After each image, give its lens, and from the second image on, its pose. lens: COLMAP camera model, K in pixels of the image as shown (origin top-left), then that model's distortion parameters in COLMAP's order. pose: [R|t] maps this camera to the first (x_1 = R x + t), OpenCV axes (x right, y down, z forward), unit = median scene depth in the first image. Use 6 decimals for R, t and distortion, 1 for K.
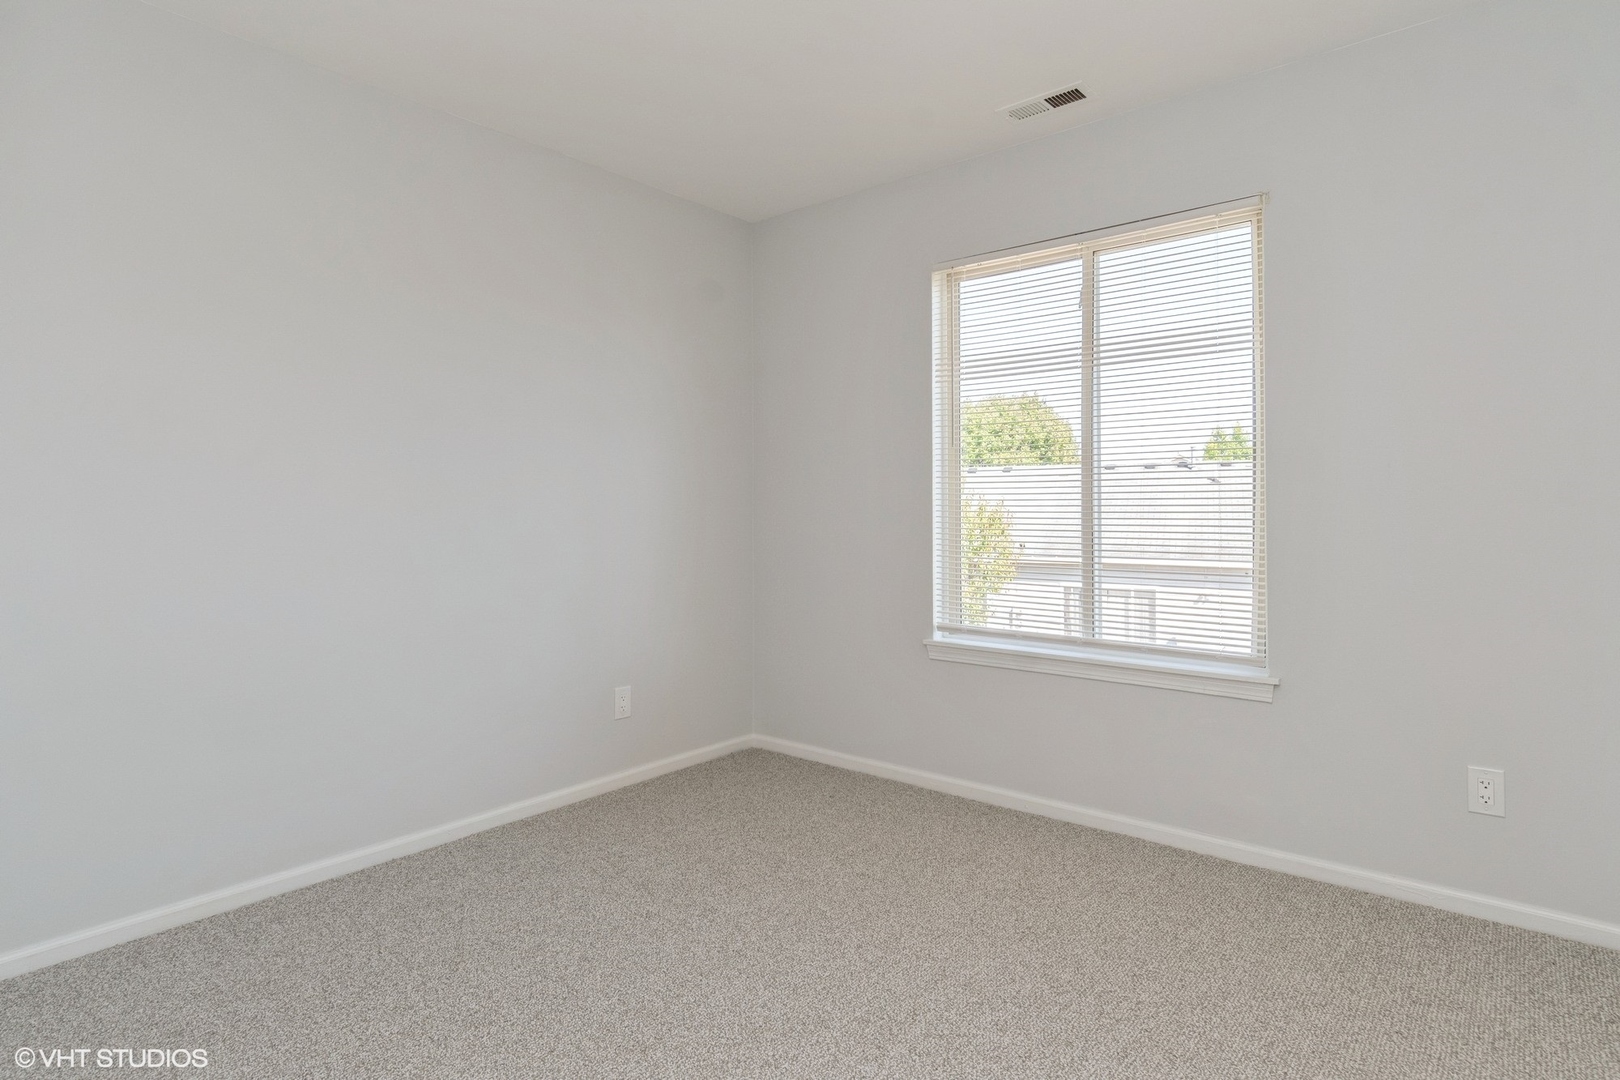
lens RADIAL K [[880.4, 0, 818.7], [0, 880.4, 528.6], [0, 0, 1]] dist [0.012214, 0.000059]
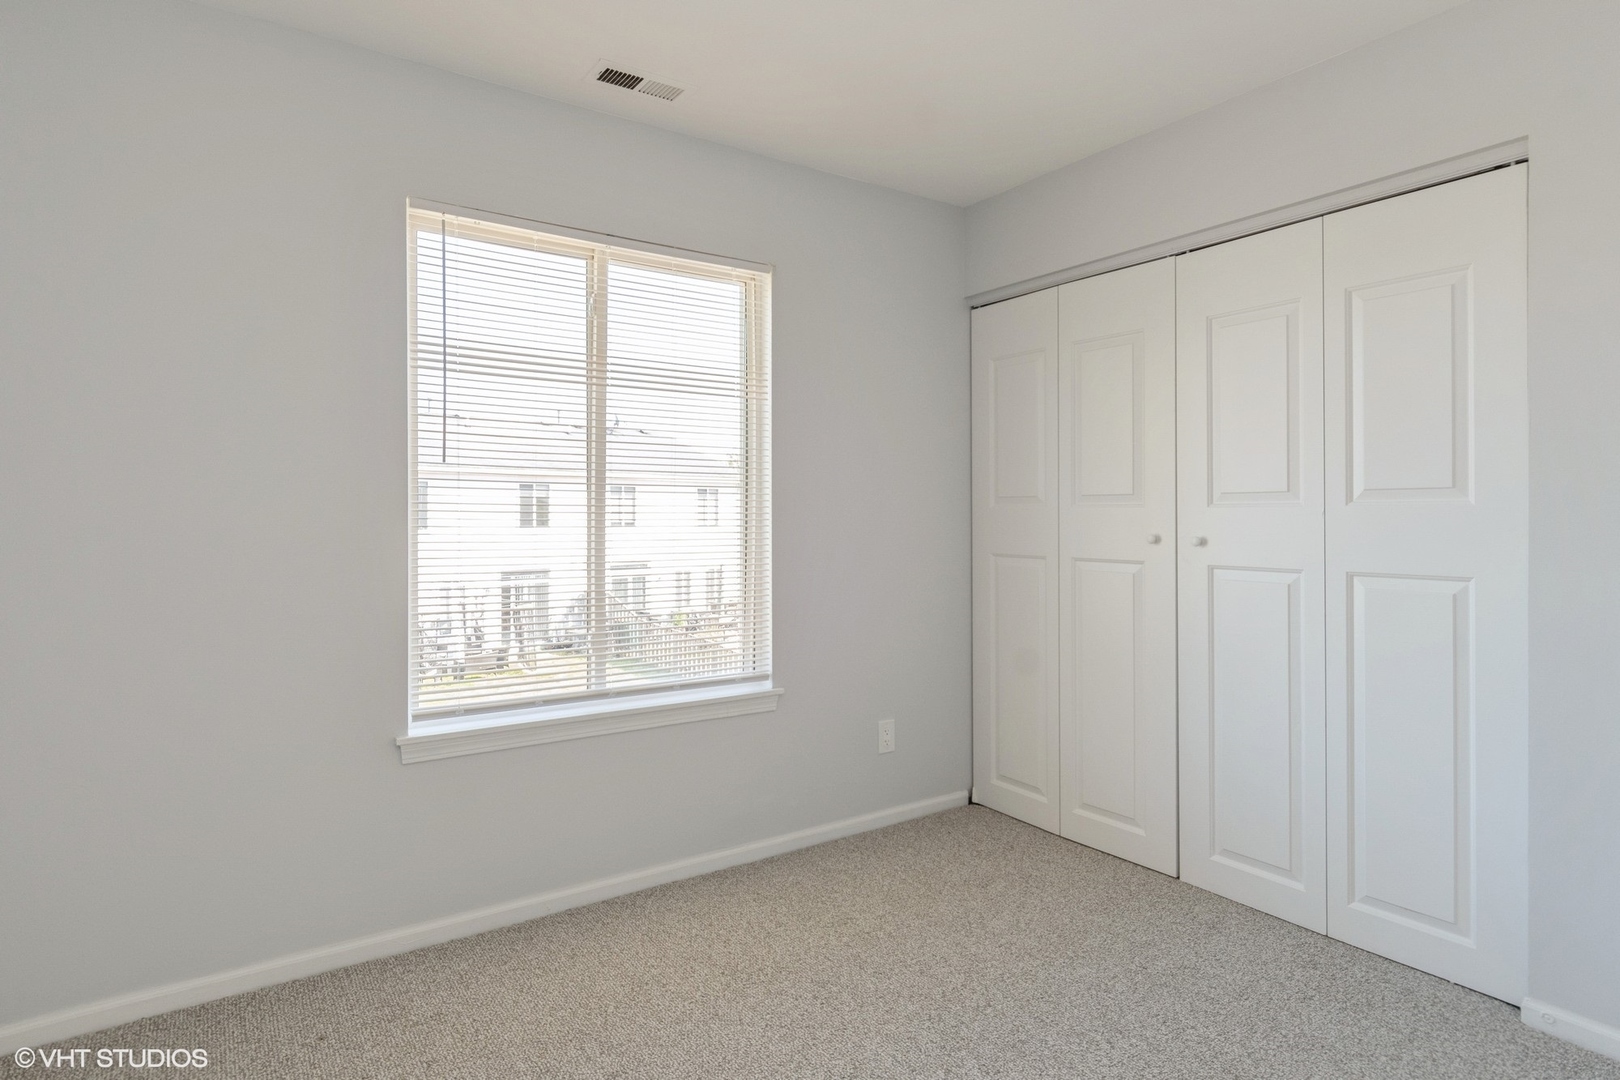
lens RADIAL K [[880.4, 0, 827.2], [0, 880.4, 529.0], [0, 0, 1]] dist [0.012214, 0.000059]
pose [[0.275891, -0.019587, 0.960989, -0.495656], [0.010096, 0.999796, 0.017480, -0.051414], [-0.961136, 0.004880, 0.276033, 0.540131]]
